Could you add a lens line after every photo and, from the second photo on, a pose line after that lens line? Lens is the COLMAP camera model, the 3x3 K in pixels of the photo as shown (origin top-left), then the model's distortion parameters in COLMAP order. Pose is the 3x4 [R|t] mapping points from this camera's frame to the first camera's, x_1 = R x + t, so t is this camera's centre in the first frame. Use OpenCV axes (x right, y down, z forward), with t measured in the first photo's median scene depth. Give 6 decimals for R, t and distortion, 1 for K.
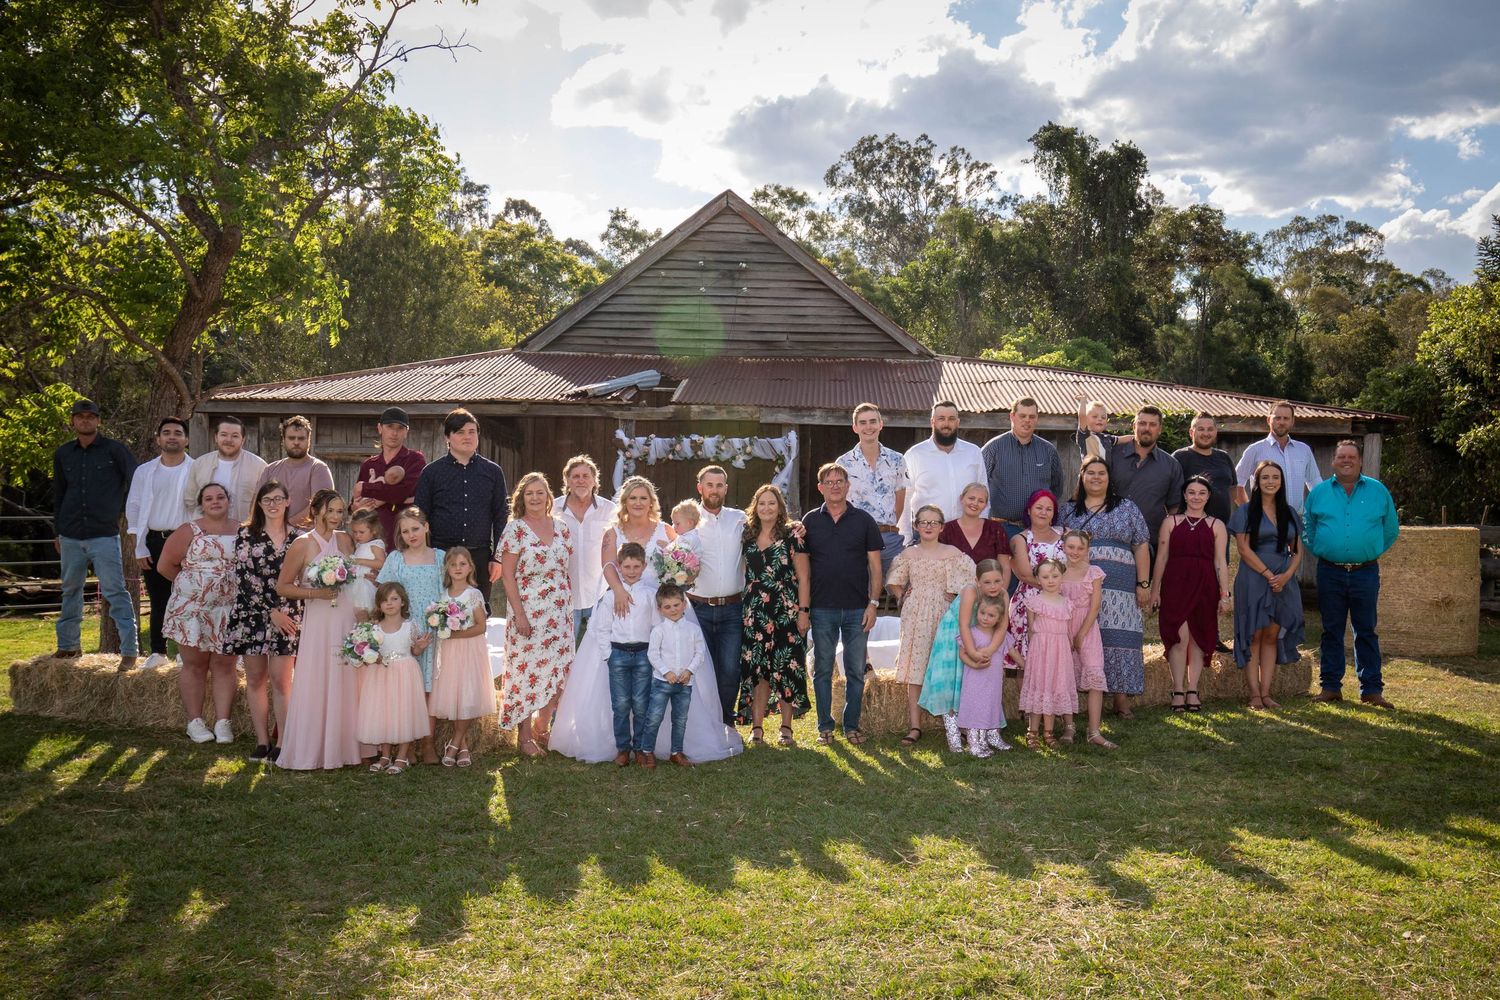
lens RADIAL K [[1325.6, 0, 750.0], [0, 1325.6, 500.0], [0, 0, 1]] dist [-0.000070, -0.000103]
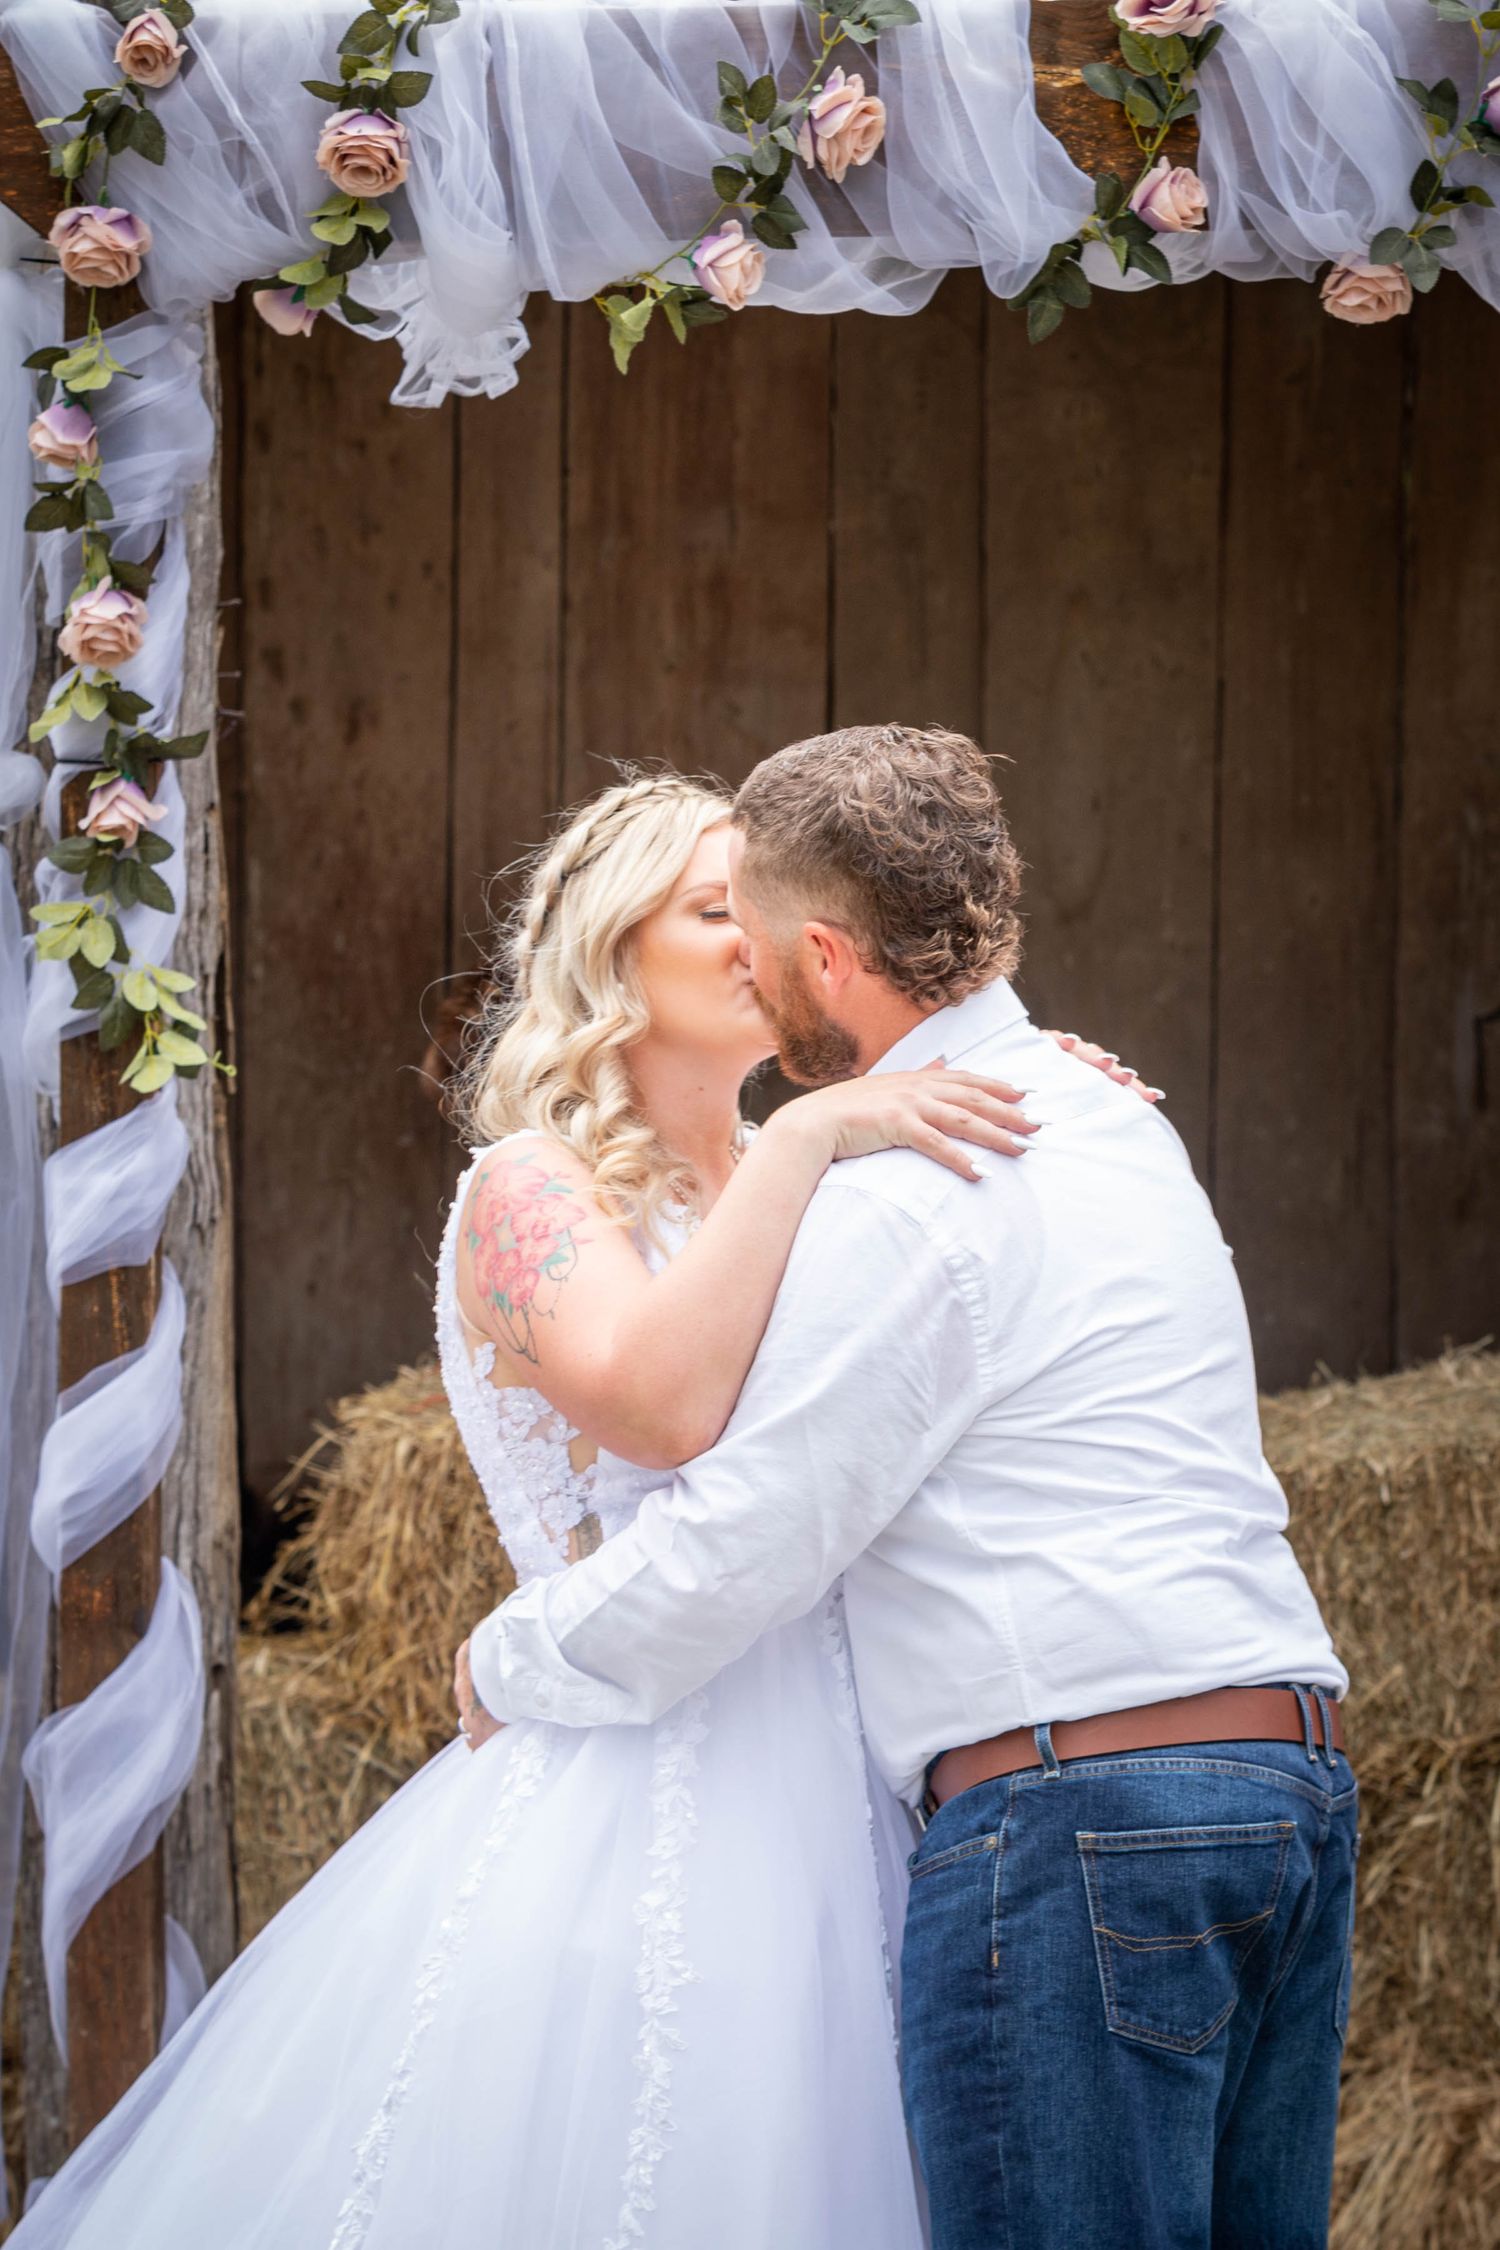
lens RADIAL K [[9336.1, 0, 879.7], [0, 9336.1, 1121.6], [0, 0, 1]] dist [0.166273, -3.566488]
pose [[0.998603, -0.020685, -0.048624, -0.030715], [0.021866, 0.999476, 0.023883, -0.001050], [0.048104, -0.024912, 0.998532, 0.533437]]
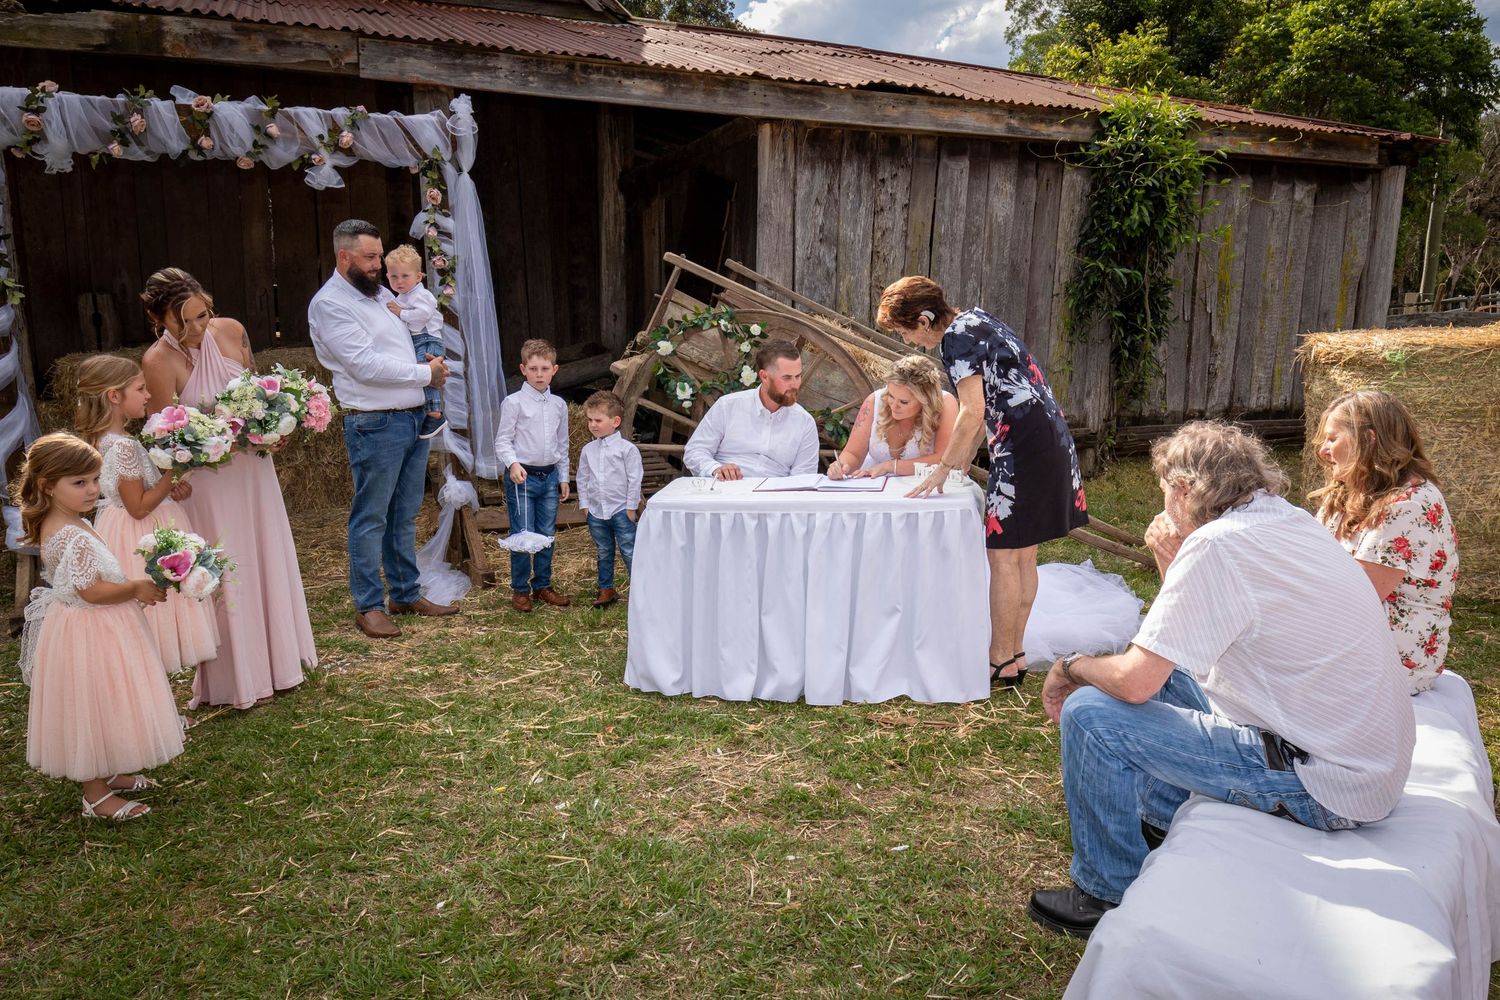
lens RADIAL K [[1113.6, 0, 766.7], [0, 1113.6, 517.9], [0, 0, 1]] dist [0.011822, -0.006920]
pose [[0.898965, -0.093746, 0.427871, -0.040326], [0.002483, 0.977904, 0.209041, 0.001891], [-0.438013, -0.186859, 0.879334, 0.637446]]
